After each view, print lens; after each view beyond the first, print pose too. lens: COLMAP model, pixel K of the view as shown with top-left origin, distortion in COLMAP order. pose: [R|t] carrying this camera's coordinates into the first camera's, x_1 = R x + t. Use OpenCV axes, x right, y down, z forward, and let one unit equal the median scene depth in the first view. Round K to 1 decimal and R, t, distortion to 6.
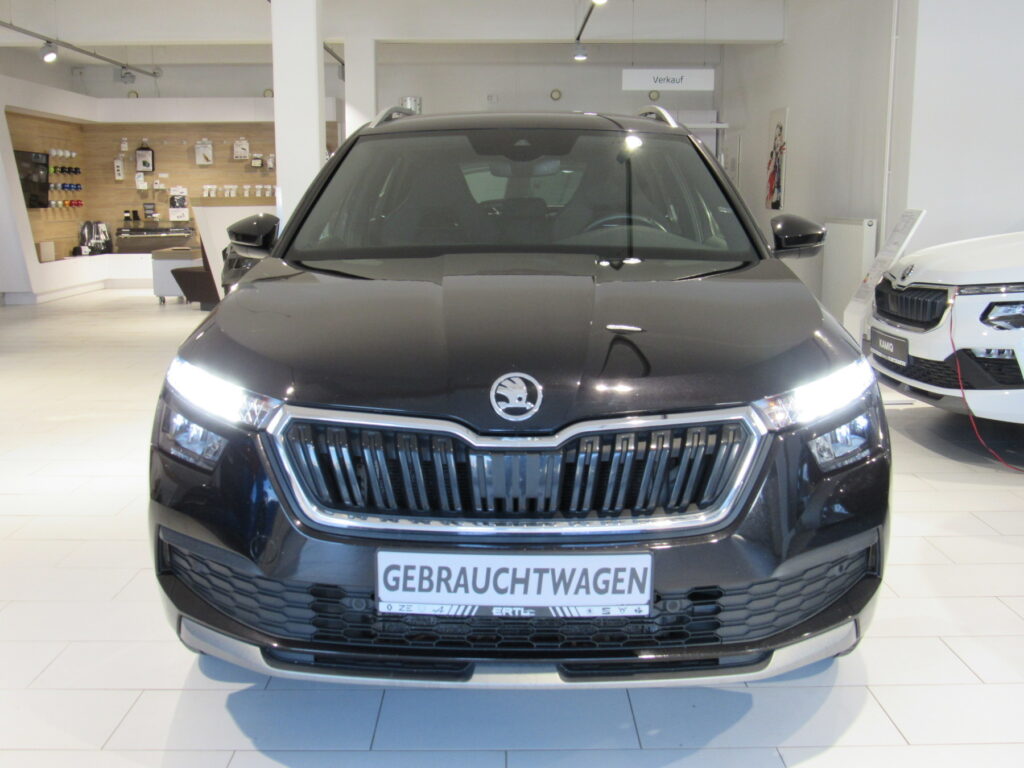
lens RADIAL K [[1084.9, 0, 512.0], [0, 1084.9, 384.0], [0, 0, 1]] dist [-0.041548, 0.032220]
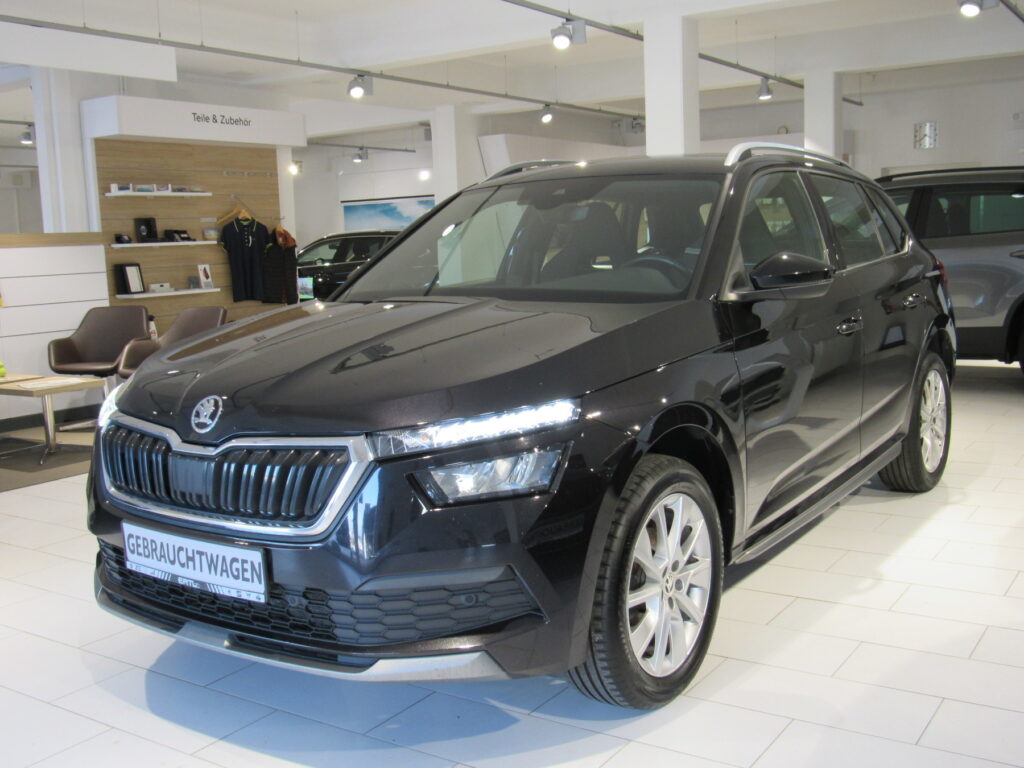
lens RADIAL K [[1084.9, 0, 512.0], [0, 1084.9, 384.0], [0, 0, 1]] dist [-0.041548, 0.032220]
pose [[0.831761, 0.050121, -0.552867, 1.005025], [-0.066298, 0.997757, -0.009289, -0.035737], [0.551161, 0.044380, 0.833218, 0.143093]]
